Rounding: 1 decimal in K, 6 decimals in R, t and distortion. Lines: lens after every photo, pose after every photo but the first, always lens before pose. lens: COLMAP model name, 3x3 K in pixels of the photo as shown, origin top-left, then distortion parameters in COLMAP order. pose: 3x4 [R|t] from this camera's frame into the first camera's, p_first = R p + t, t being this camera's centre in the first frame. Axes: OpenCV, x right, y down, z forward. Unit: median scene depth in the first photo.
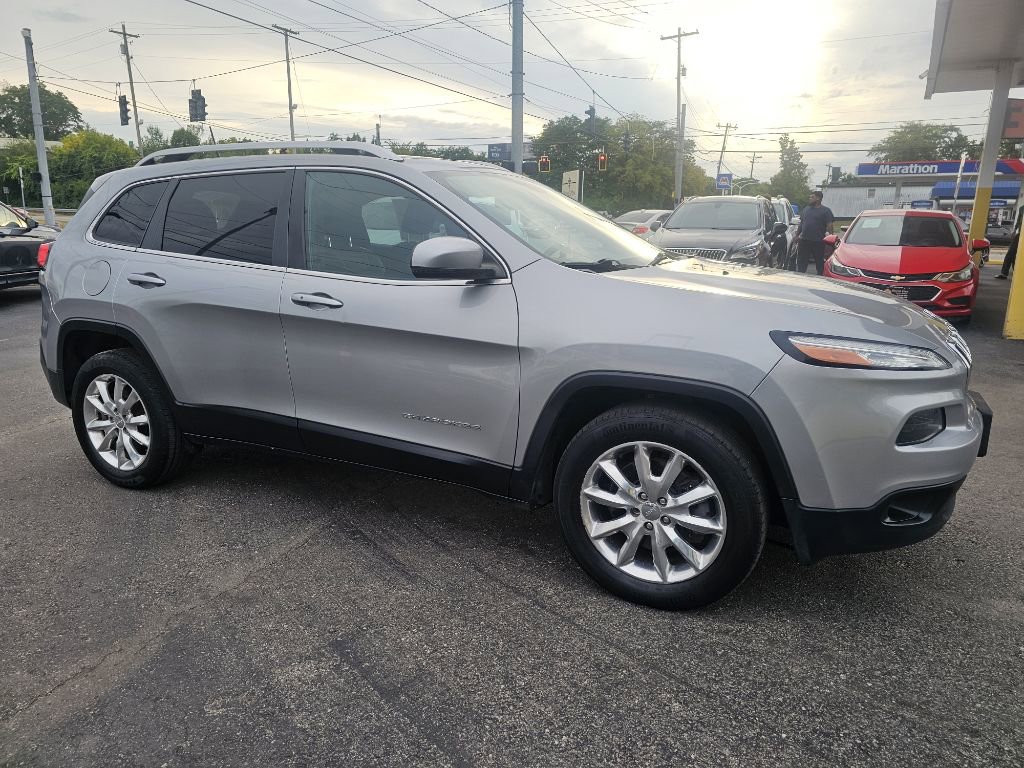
lens RADIAL K [[685.3, 0, 514.6], [0, 685.3, 378.8], [0, 0, 1]] dist [0.048158, -0.029440]
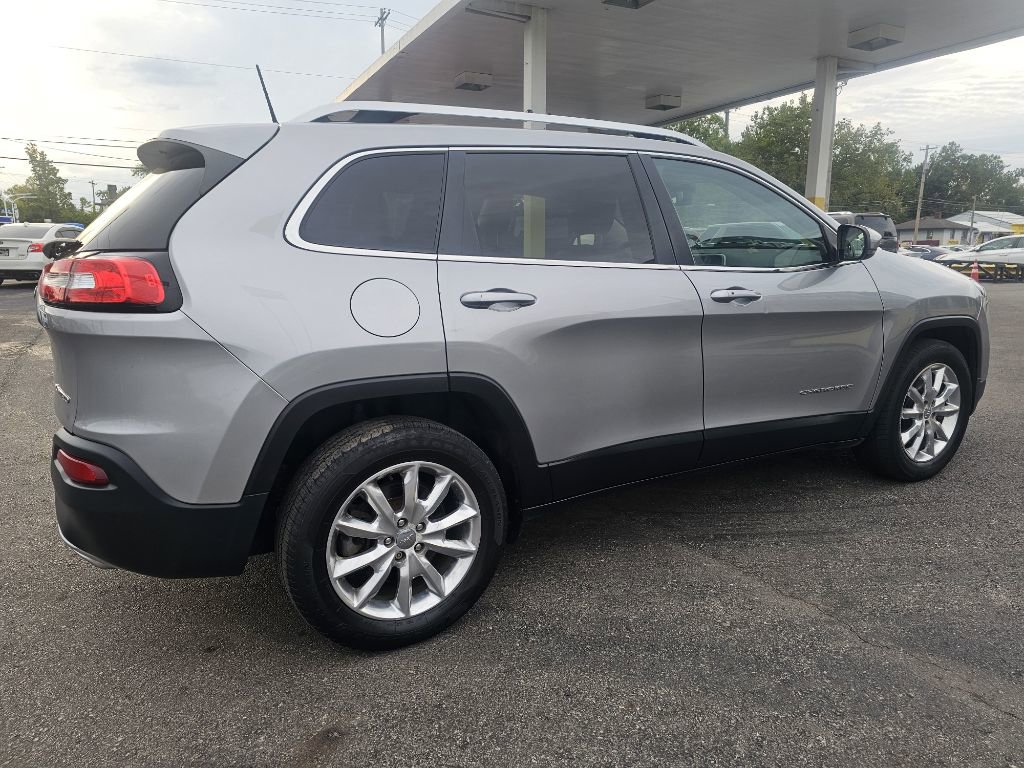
lens RADIAL K [[685.3, 0, 513.8], [0, 685.3, 381.0], [0, 0, 1]] dist [0.048158, -0.029440]
pose [[0.567271, -0.173211, 0.805109, -0.976048], [0.193197, 0.978338, 0.074355, -0.100754], [-0.800549, 0.113366, 0.588447, 0.548991]]
